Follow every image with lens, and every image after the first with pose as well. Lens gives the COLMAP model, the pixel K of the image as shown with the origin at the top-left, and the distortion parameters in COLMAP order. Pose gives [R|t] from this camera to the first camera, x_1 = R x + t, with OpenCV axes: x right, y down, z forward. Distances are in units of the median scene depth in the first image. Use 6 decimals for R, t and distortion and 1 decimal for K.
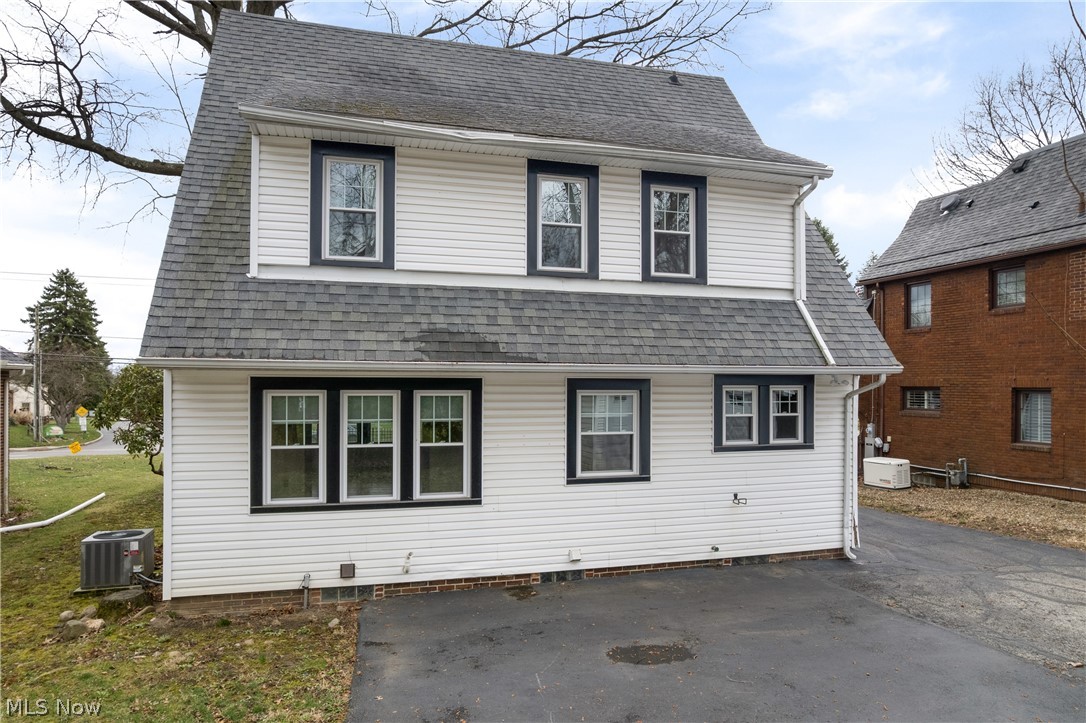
lens RADIAL K [[703.4, 0, 540.9], [0, 703.4, 384.4], [0, 0, 1]] dist [-0.024721, 0.000504]
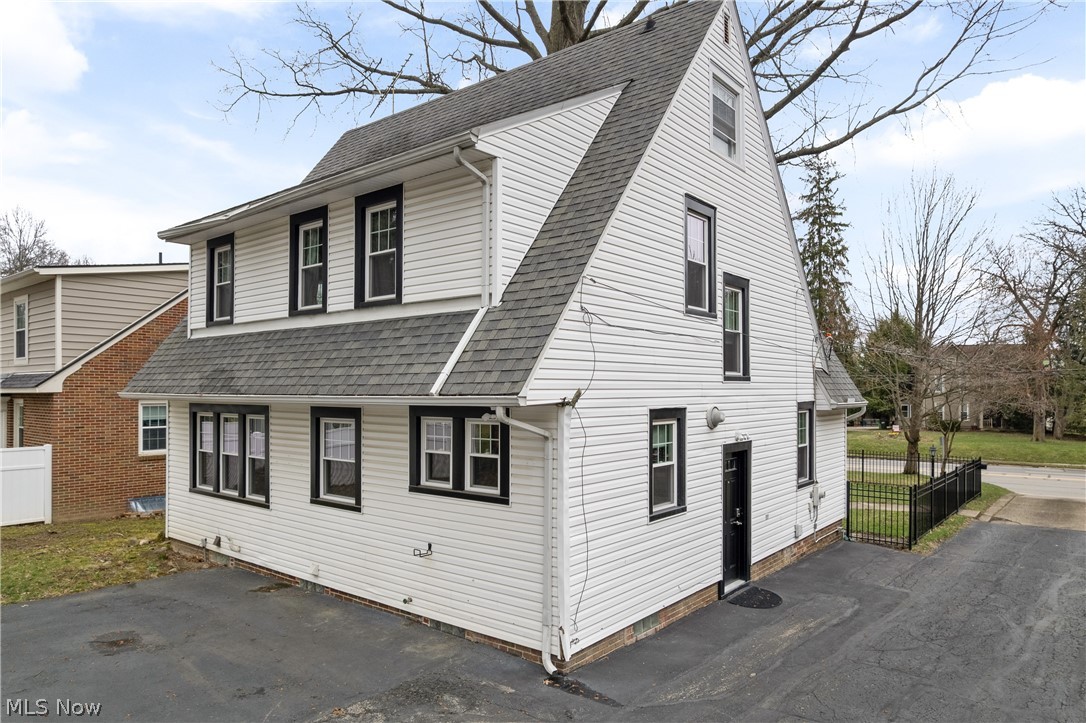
lens RADIAL K [[703.4, 0, 540.9], [0, 703.4, 384.4], [0, 0, 1]] dist [-0.024721, 0.000504]
pose [[0.567735, -0.007065, -0.823181, 1.106988], [0.002740, 0.999974, -0.006692, -0.033364], [0.823207, 0.001544, 0.567740, 0.654315]]
